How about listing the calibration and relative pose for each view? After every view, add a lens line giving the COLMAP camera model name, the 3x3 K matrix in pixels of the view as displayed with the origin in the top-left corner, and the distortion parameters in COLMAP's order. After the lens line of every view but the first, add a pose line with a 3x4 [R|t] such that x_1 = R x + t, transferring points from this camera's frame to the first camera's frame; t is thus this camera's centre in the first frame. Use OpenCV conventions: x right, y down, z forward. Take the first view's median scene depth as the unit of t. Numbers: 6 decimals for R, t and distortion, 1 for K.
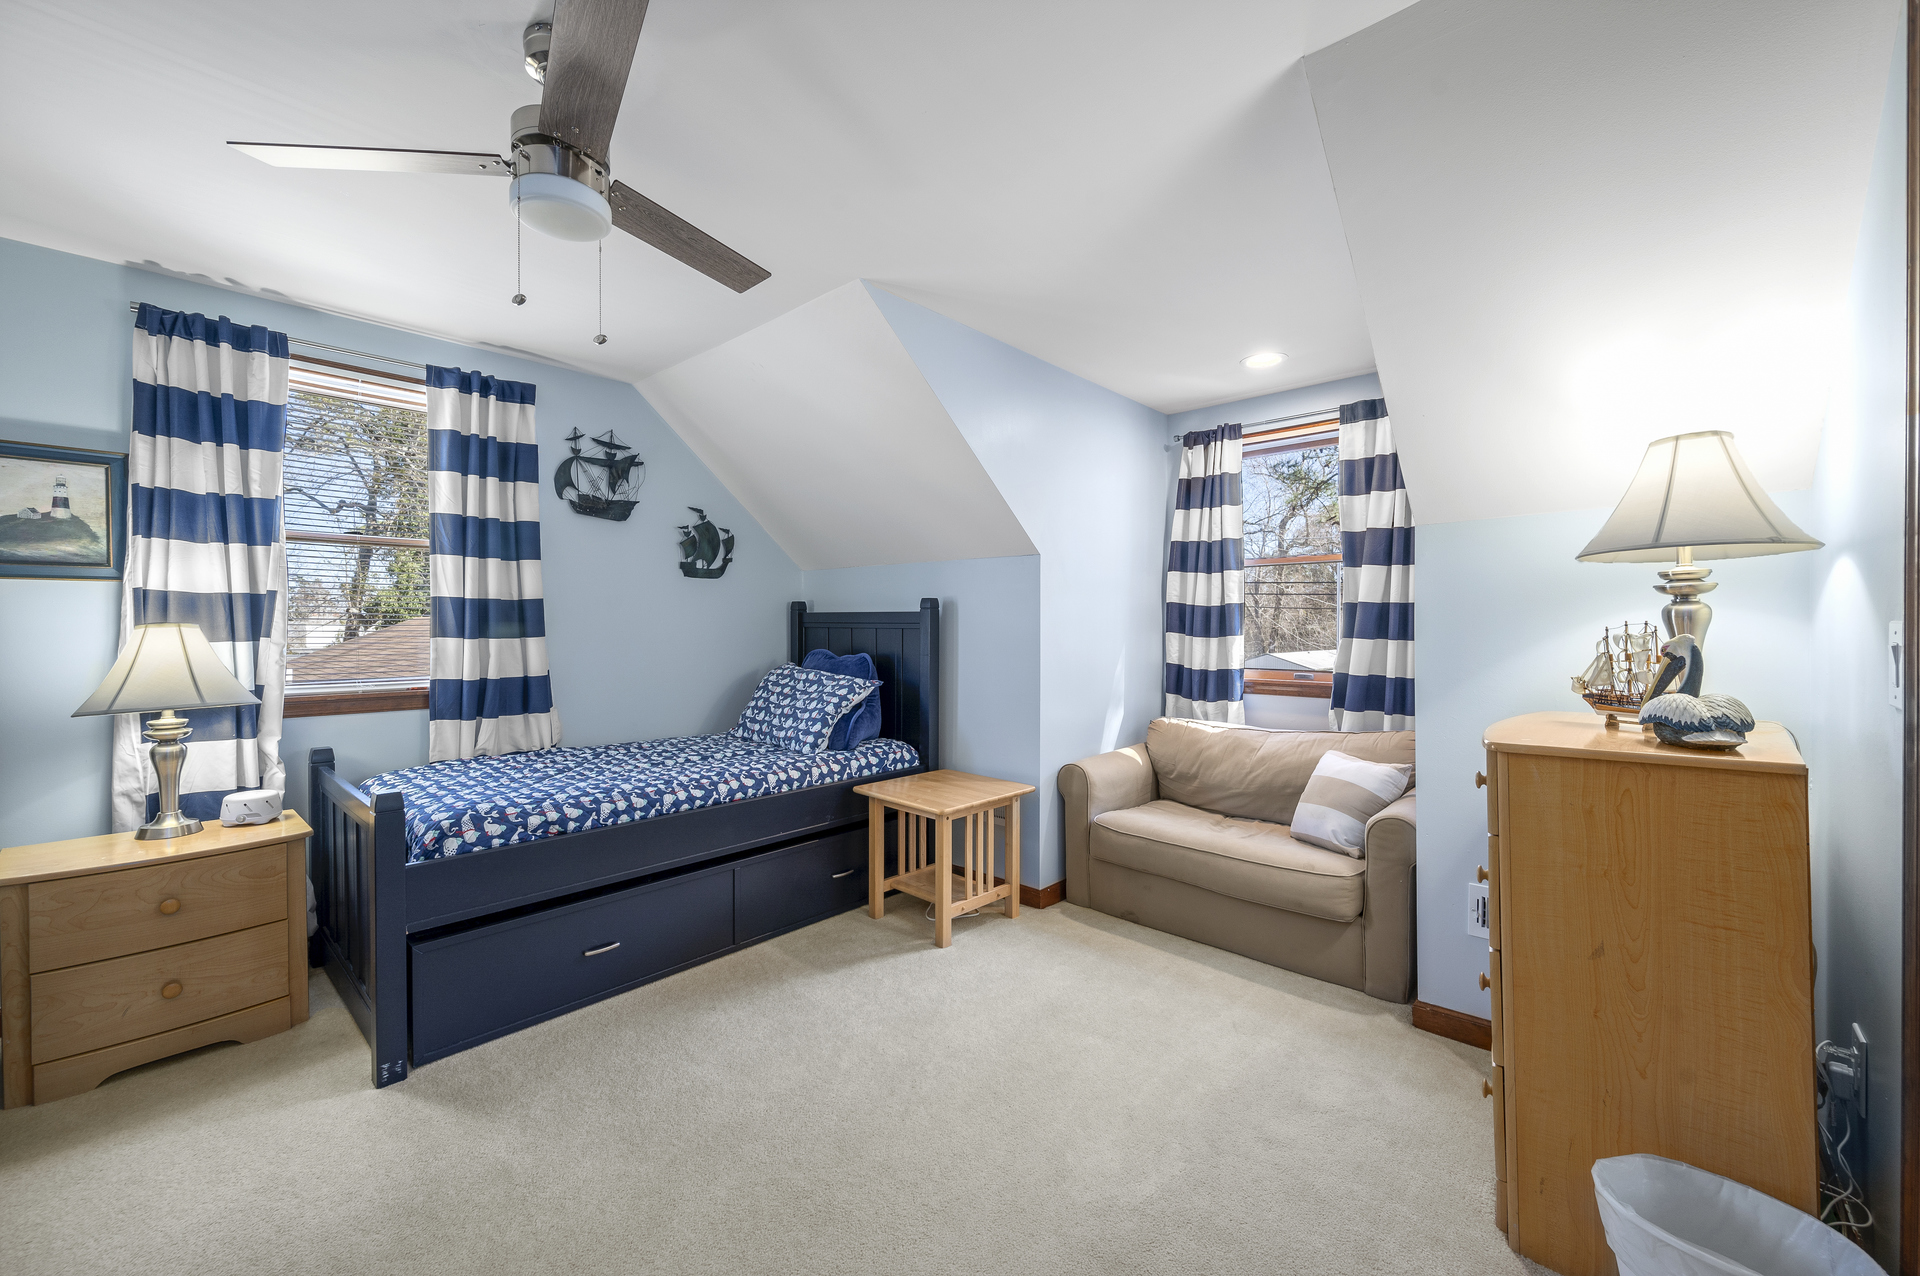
lens RADIAL K [[762.7, 0, 969.5], [0, 762.7, 632.2], [0, 0, 1]] dist [-0.001555, 0.000251]
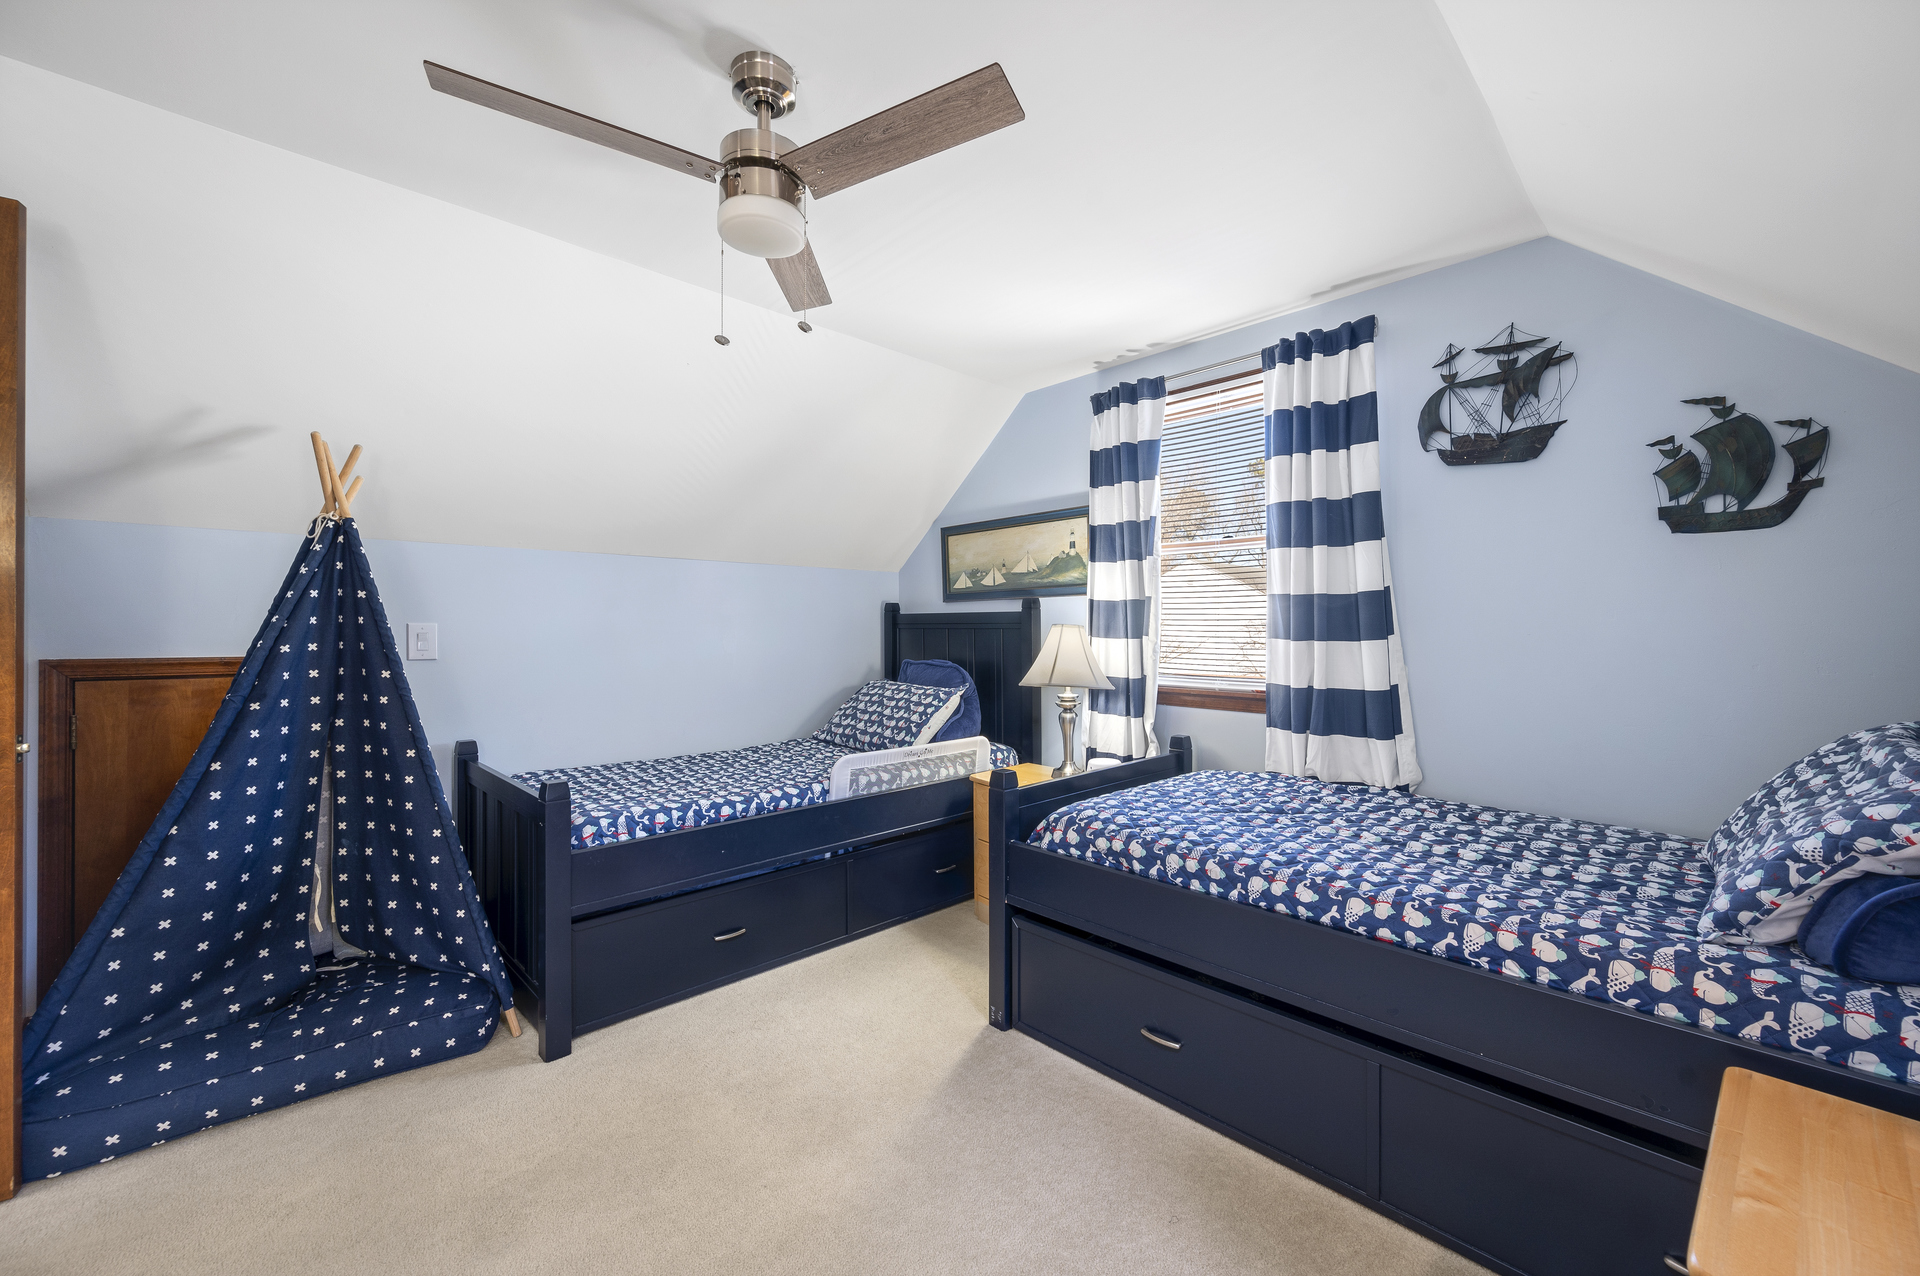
lens RADIAL K [[762.7, 0, 966.3], [0, 762.7, 628.1], [0, 0, 1]] dist [-0.001555, 0.000251]
pose [[-0.087018, 0.001914, -0.996205, 0.254455], [-0.007108, 0.999972, 0.002542, -0.005288], [0.996181, 0.007302, -0.087002, 0.698509]]
